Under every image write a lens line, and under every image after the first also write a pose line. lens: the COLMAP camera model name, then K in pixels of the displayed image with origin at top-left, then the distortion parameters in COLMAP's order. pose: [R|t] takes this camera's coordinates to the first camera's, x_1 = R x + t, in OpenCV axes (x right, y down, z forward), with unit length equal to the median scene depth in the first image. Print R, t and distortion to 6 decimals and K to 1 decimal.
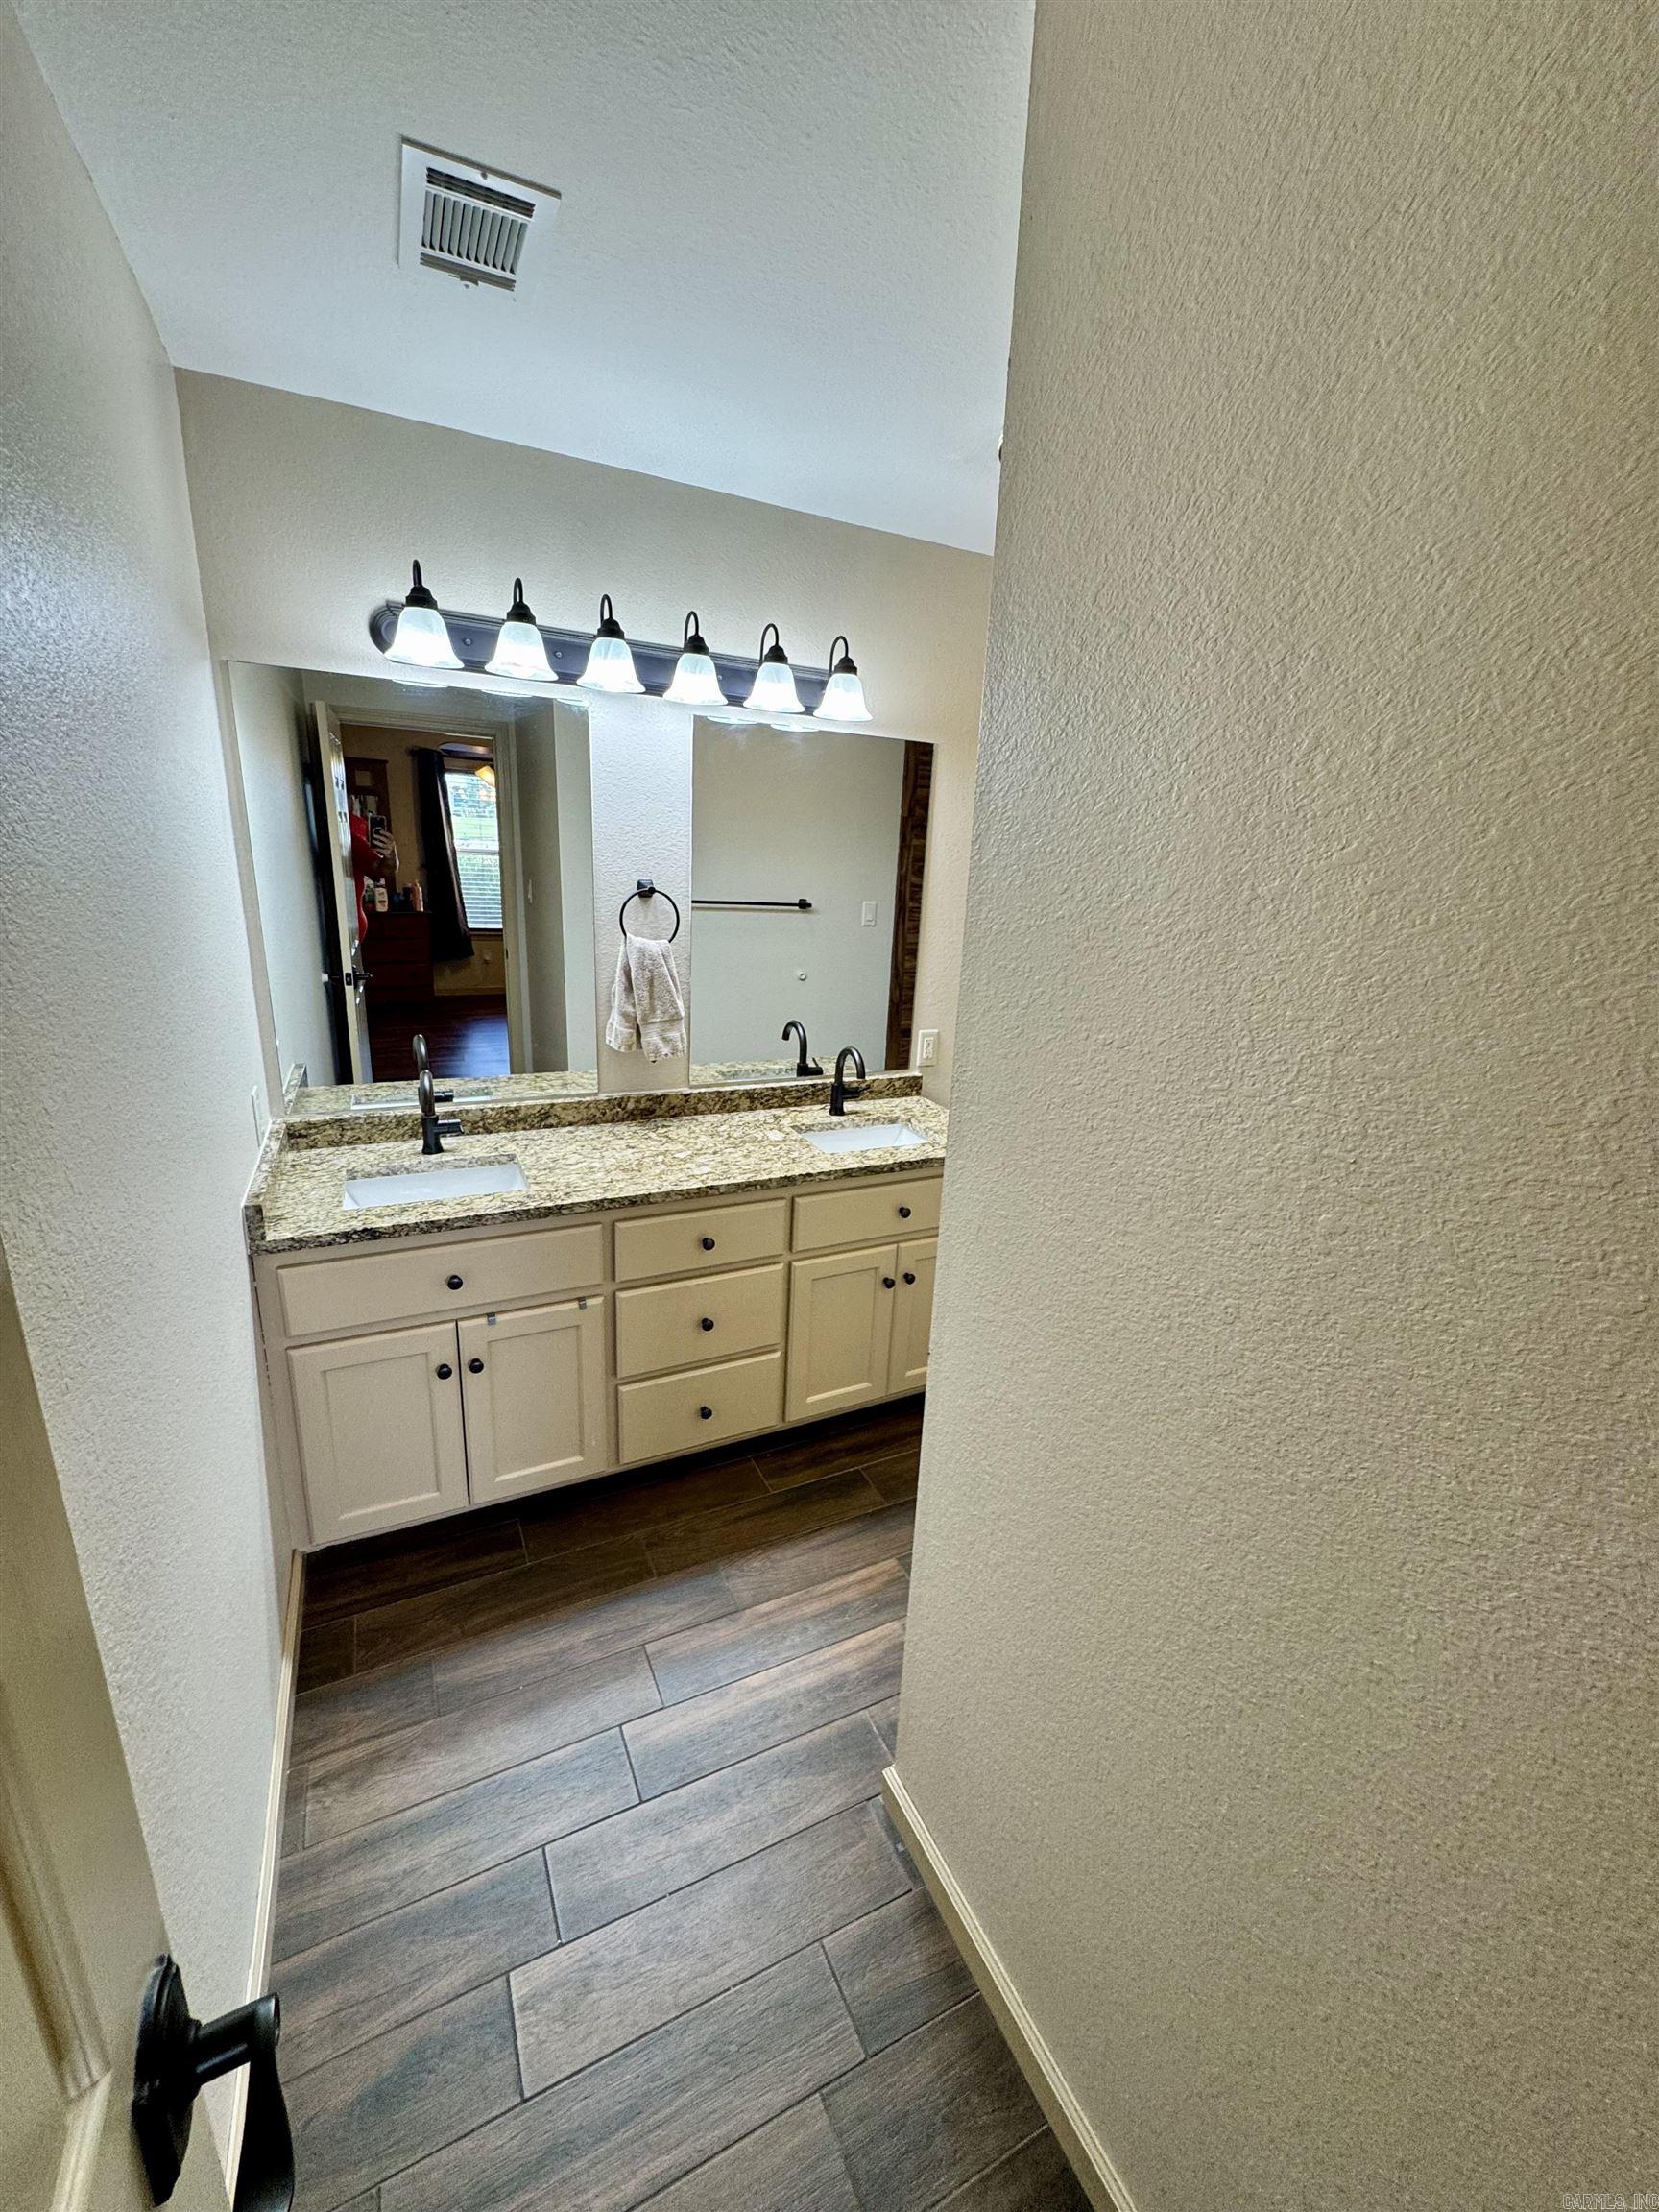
lens RADIAL K [[880.3, 0, 824.9], [0, 880.3, 1108.5], [0, 0, 1]] dist [-0.006318, 0.000680]
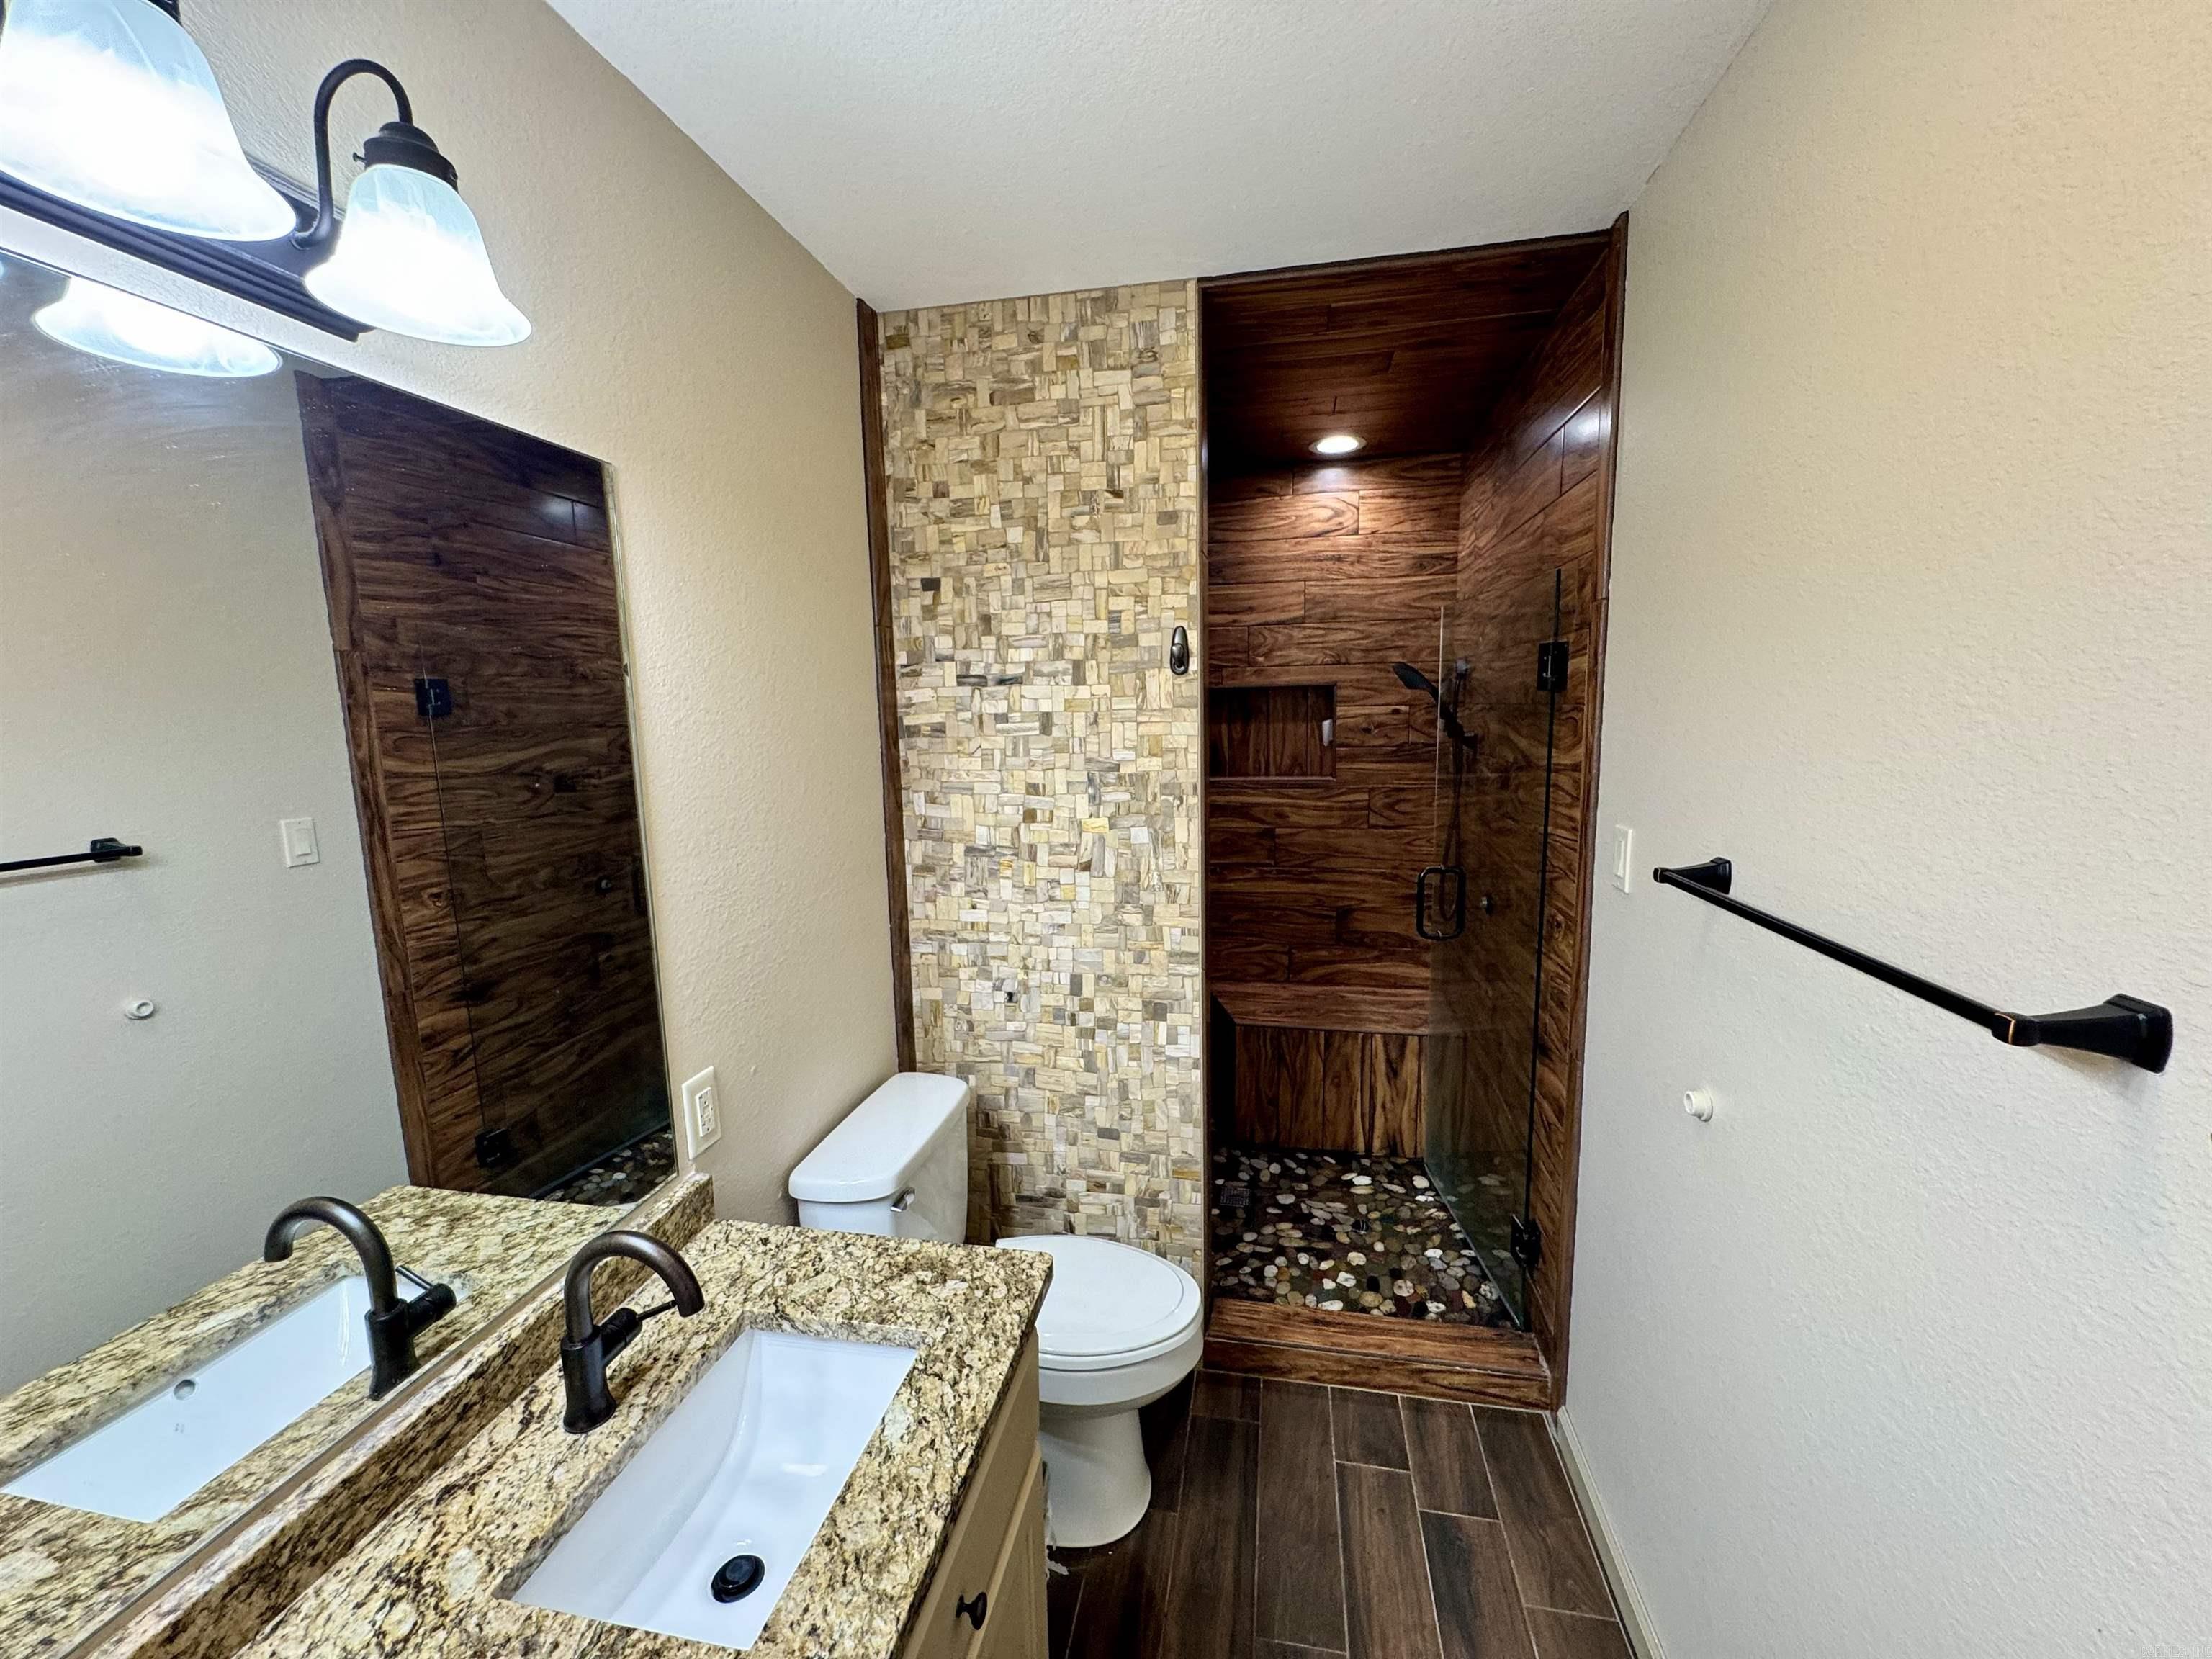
lens RADIAL K [[880.3, 0, 1112.7], [0, 880.3, 827.5], [0, 0, 1]] dist [-0.006318, 0.000680]
pose [[0.599439, -0.173850, 0.781313, -0.089316], [0.277094, 0.960842, 0.001205, -0.153763], [-0.750928, 0.215774, 0.624139, 0.517997]]
